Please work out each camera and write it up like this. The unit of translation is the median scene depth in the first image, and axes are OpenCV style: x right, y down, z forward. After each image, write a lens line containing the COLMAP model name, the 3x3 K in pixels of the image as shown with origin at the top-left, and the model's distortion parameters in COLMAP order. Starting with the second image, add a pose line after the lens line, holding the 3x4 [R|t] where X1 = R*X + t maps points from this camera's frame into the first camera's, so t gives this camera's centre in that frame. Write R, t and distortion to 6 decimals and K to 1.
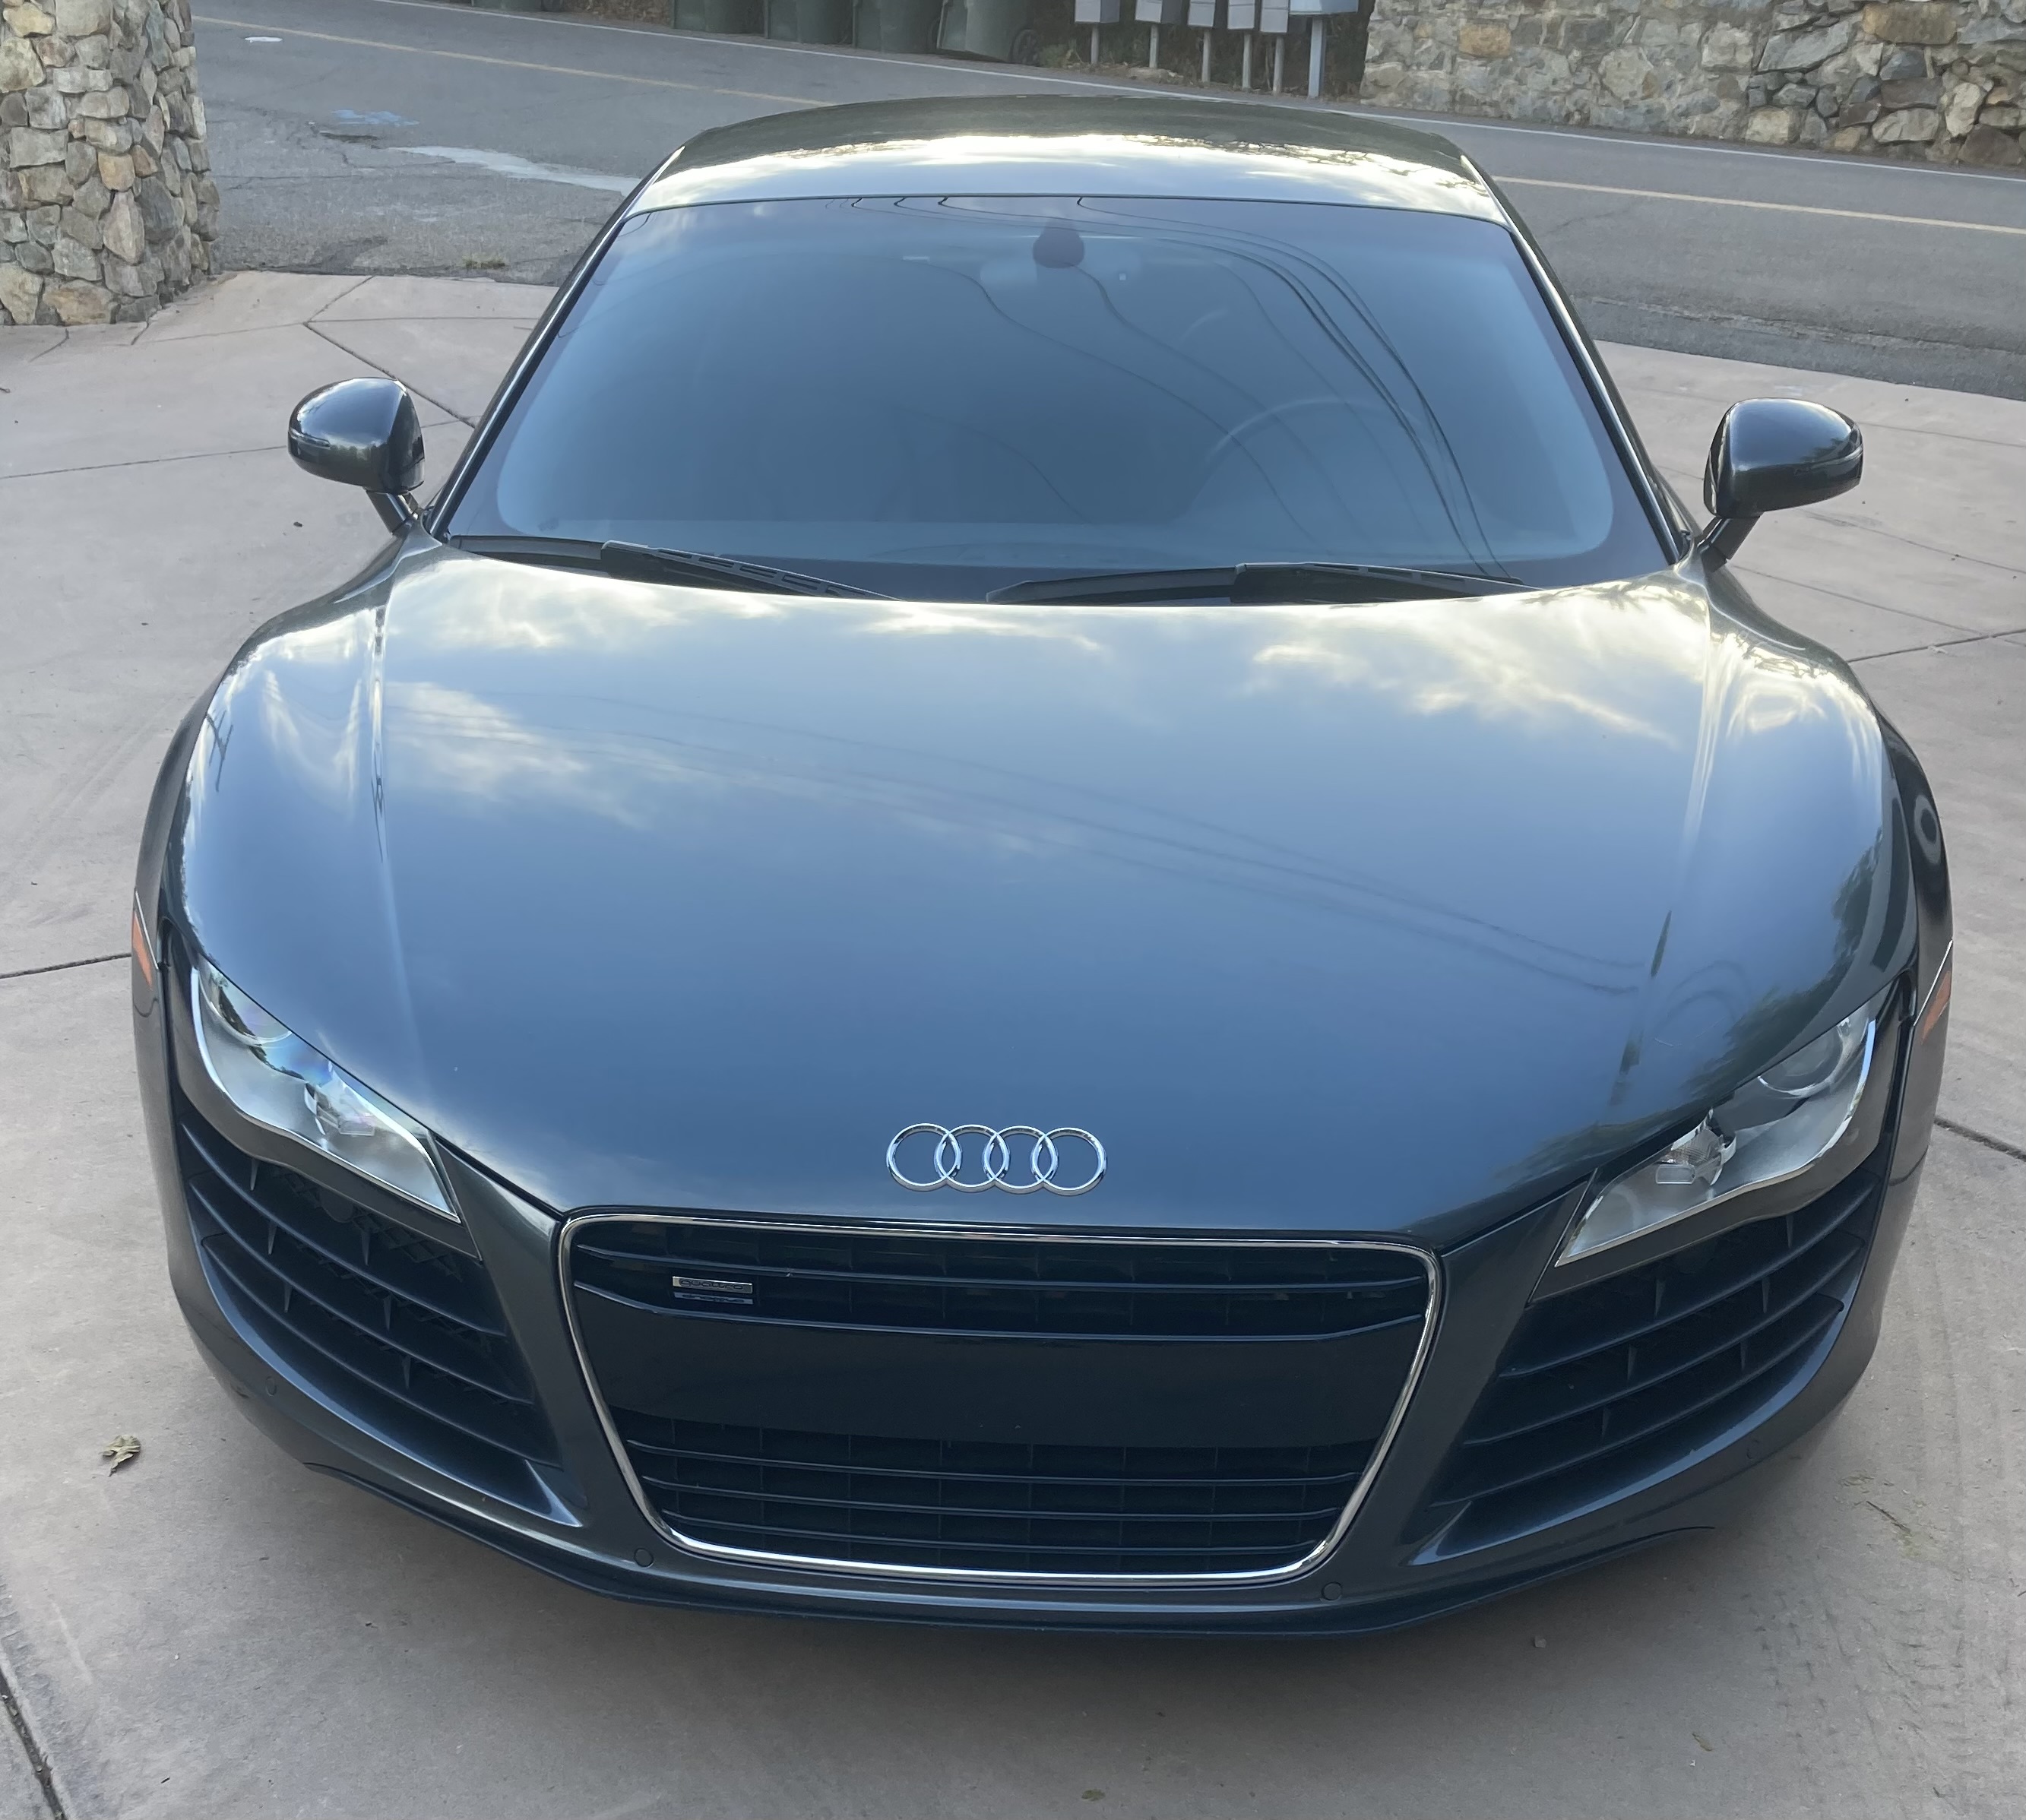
lens RADIAL K [[2534.8, 0, 924.2], [0, 2534.8, 1321.8], [0, 0, 1]] dist [0.023823, 0.000000]
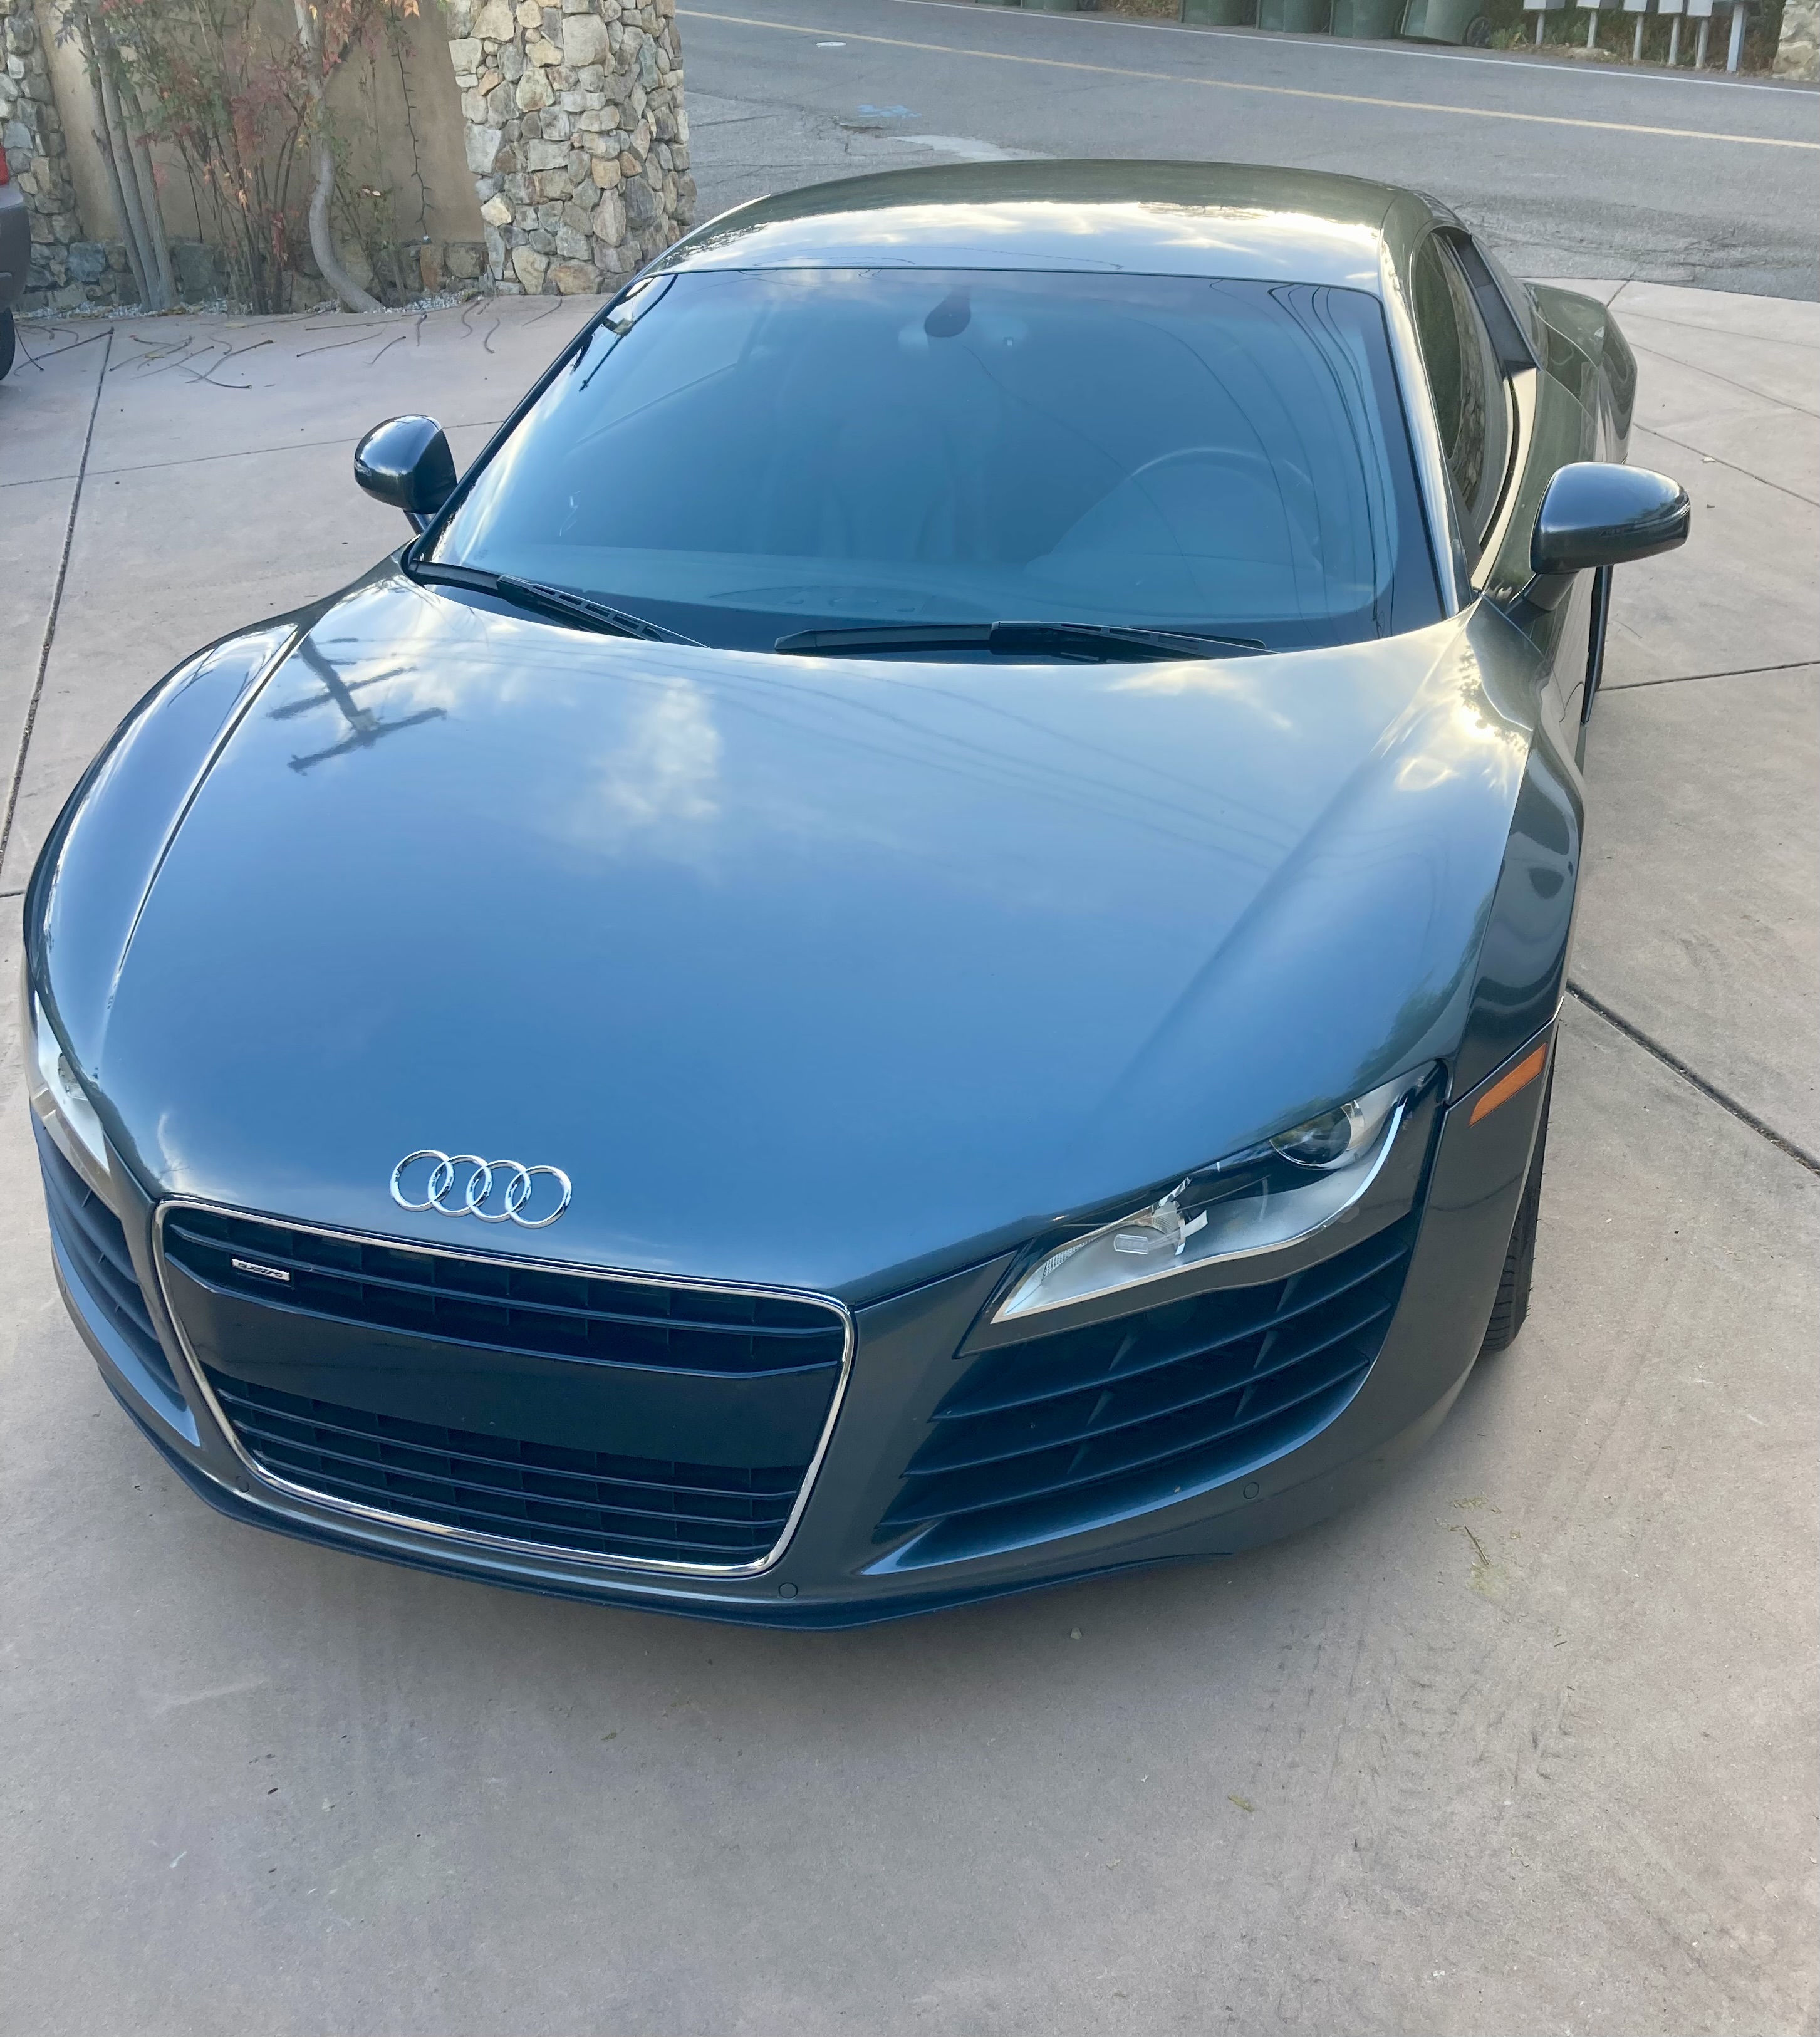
lens RADIAL K [[2118.6, 0, 969.9], [0, 2118.6, 1091.0], [0, 0, 1]] dist [0.017063, 0.000000]
pose [[0.975710, 0.081102, -0.203501, 0.102693], [-0.080396, 0.996694, 0.011749, -0.032327], [0.203781, 0.004897, 0.979004, 0.026473]]
